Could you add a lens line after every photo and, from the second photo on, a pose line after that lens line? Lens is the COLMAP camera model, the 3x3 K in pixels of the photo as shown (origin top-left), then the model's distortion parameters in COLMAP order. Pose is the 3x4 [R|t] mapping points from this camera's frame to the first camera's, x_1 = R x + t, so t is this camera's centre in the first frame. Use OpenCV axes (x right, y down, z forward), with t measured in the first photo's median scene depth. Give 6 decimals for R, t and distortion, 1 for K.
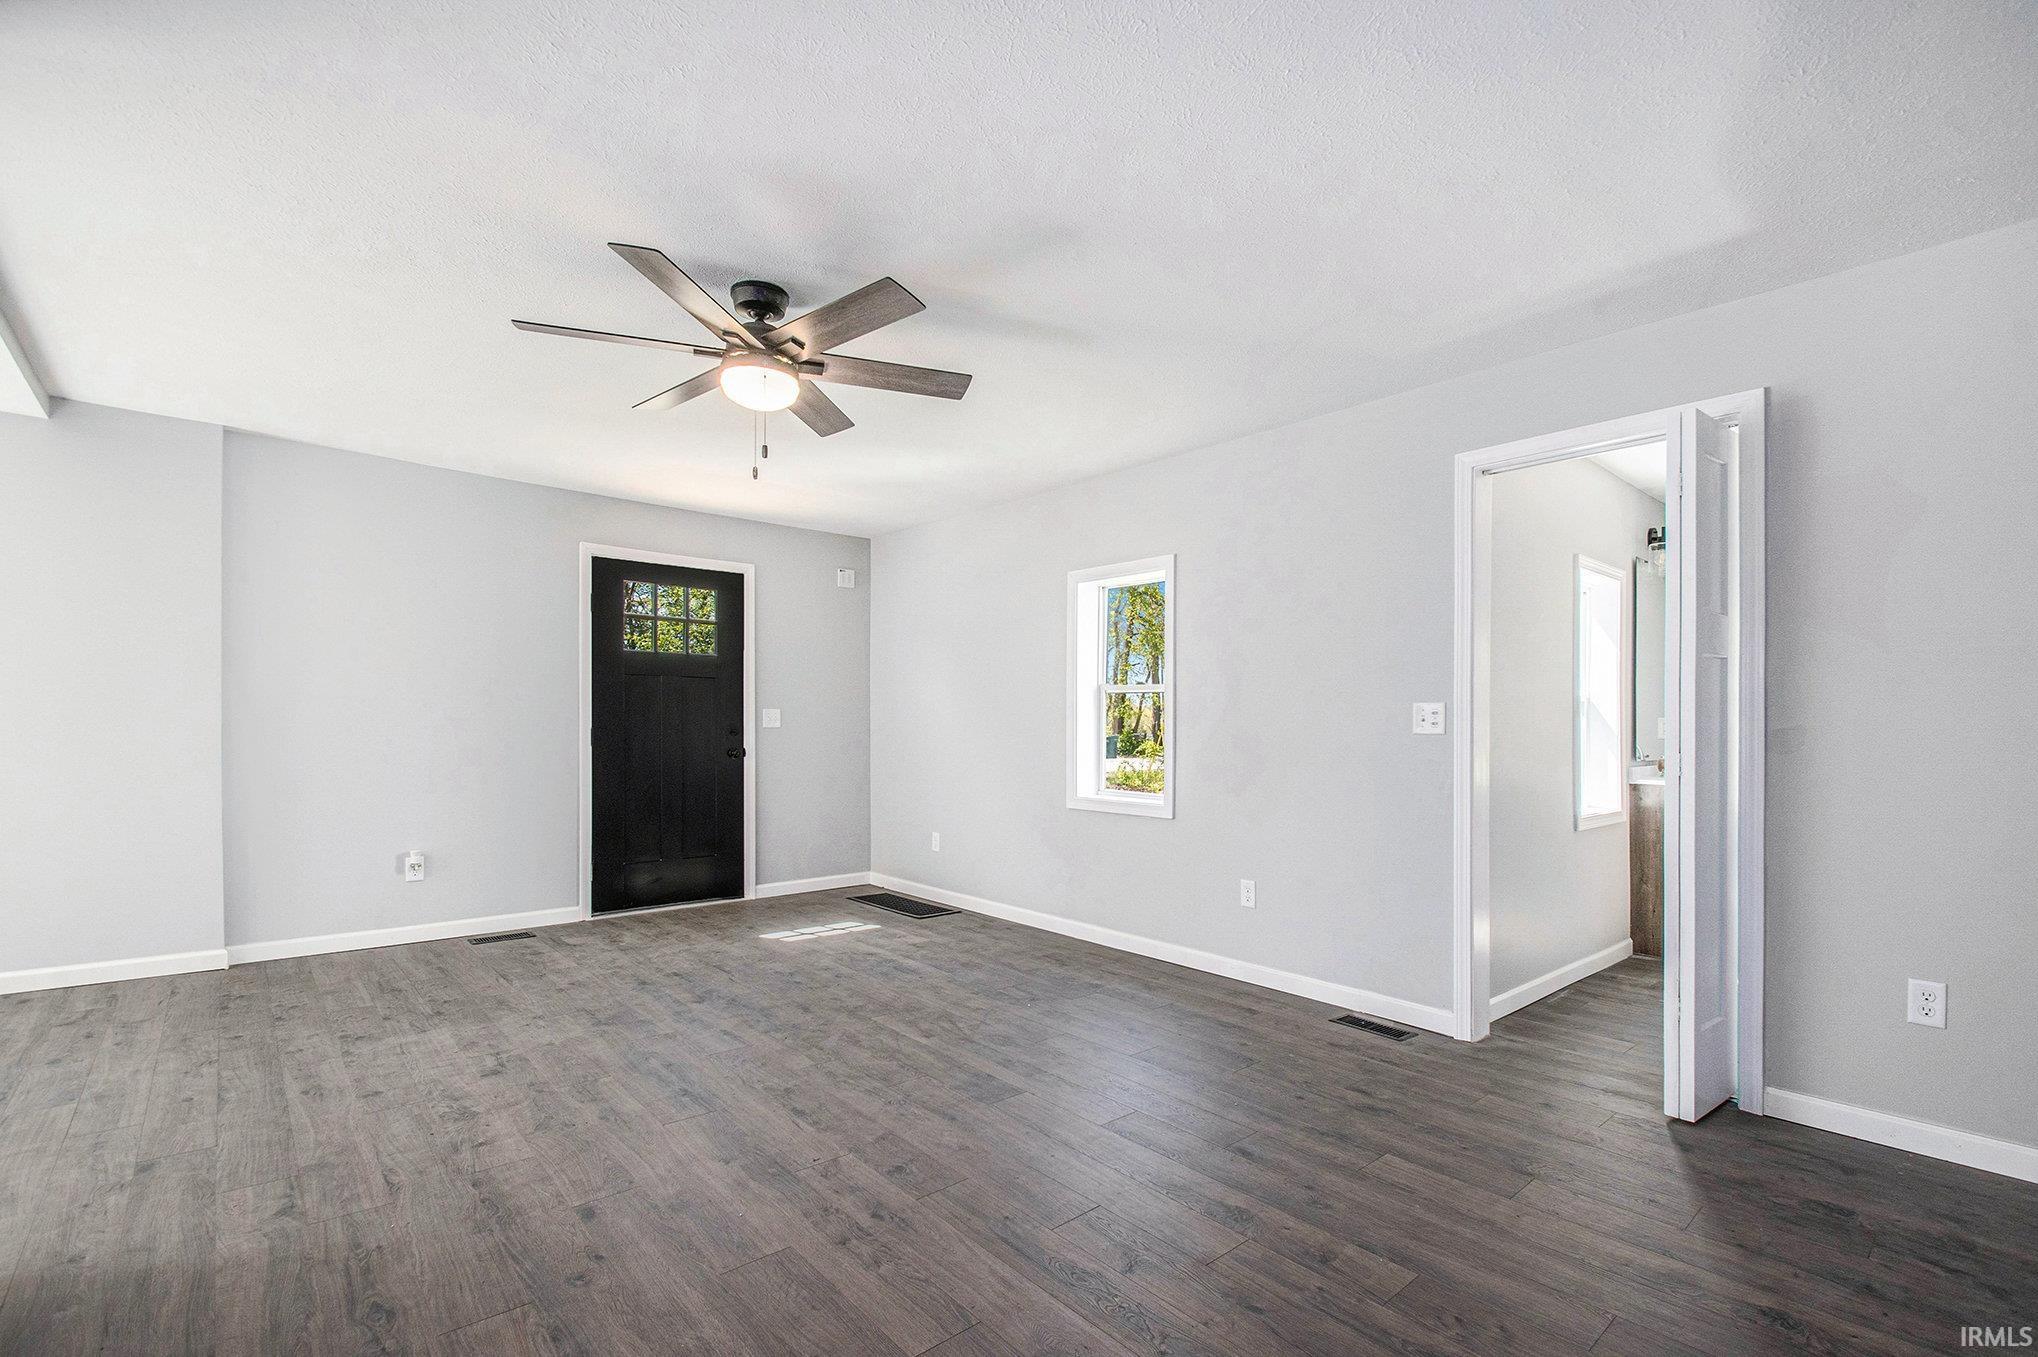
lens RADIAL K [[910.8, 0, 1035.0], [0, 910.8, 722.4], [0, 0, 1]] dist [-0.010109, -0.001116]
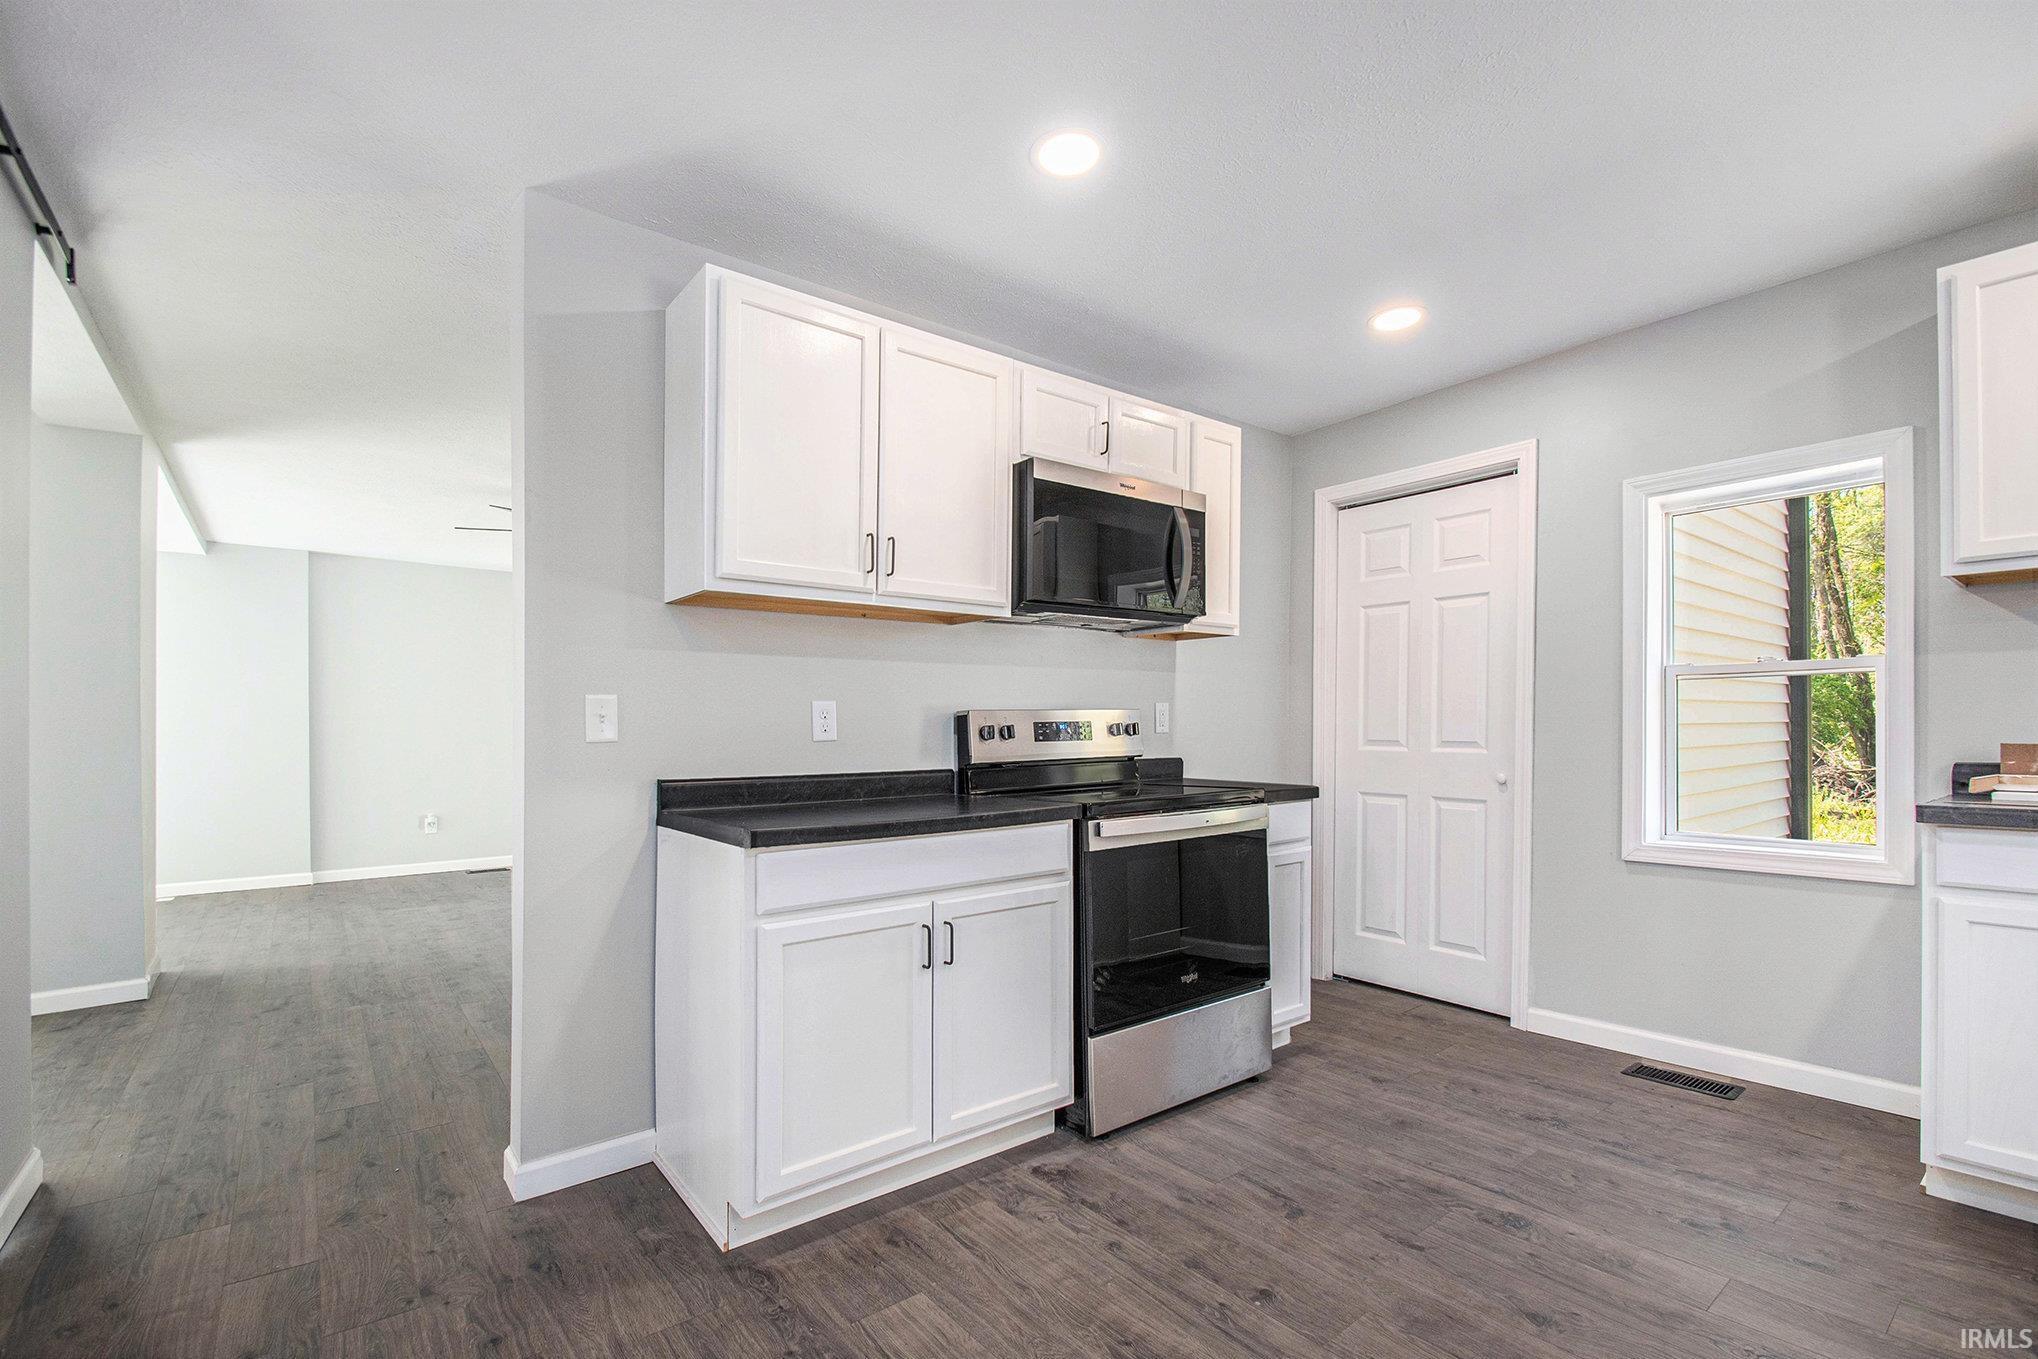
lens RADIAL K [[910.8, 0, 1067.5], [0, 910.8, 710.7], [0, 0, 1]] dist [-0.010109, -0.001116]
pose [[0.999385, -0.019876, -0.028883, 0.526031], [0.019530, 0.999735, -0.012196, 0.007860], [0.029118, 0.011625, 0.999508, -0.601320]]
